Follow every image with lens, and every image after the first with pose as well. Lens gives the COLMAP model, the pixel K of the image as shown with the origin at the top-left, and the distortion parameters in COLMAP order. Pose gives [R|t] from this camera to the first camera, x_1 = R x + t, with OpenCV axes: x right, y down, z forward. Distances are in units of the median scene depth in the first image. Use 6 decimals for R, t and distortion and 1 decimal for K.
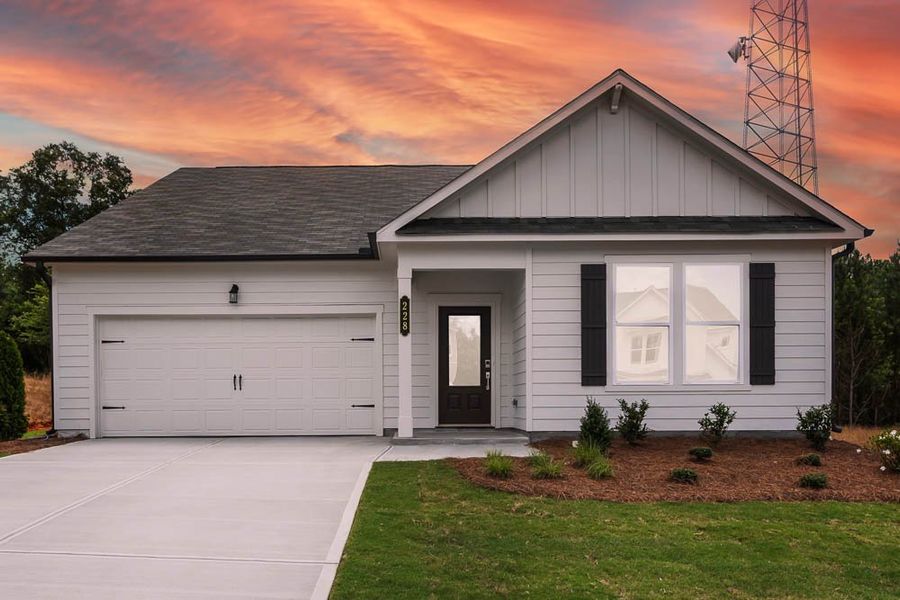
lens RADIAL K [[451.6, 0, 449.8], [0, 451.6, 297.2], [0, 0, 1]] dist [0.005036, 0.000082]
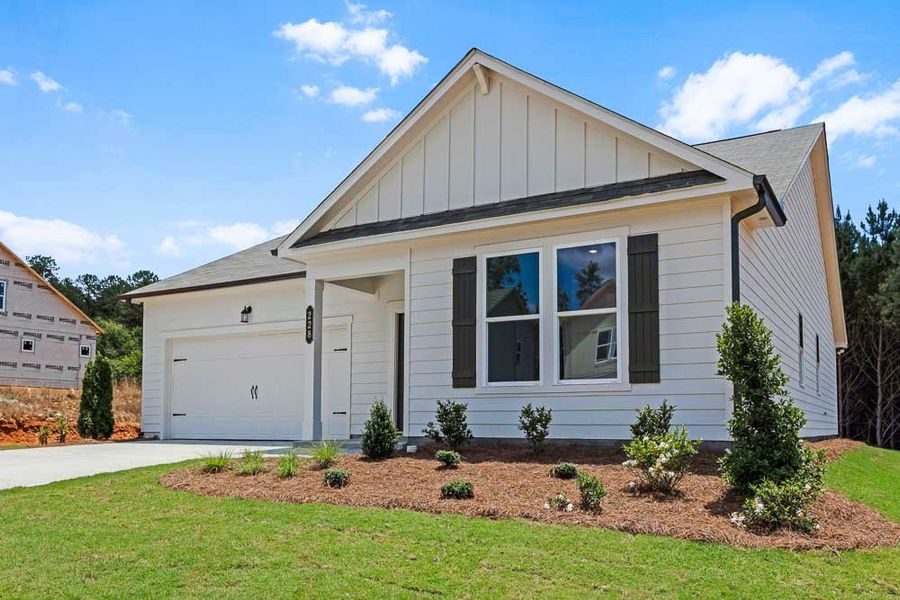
lens RADIAL K [[451.6, 0, 449.8], [0, 451.6, 297.2], [0, 0, 1]] dist [0.005036, 0.000082]
pose [[0.949144, -0.075514, -0.305651, 0.540385], [0.066378, 0.996985, -0.040191, 0.042050], [0.307764, 0.017859, 0.951295, 0.097318]]
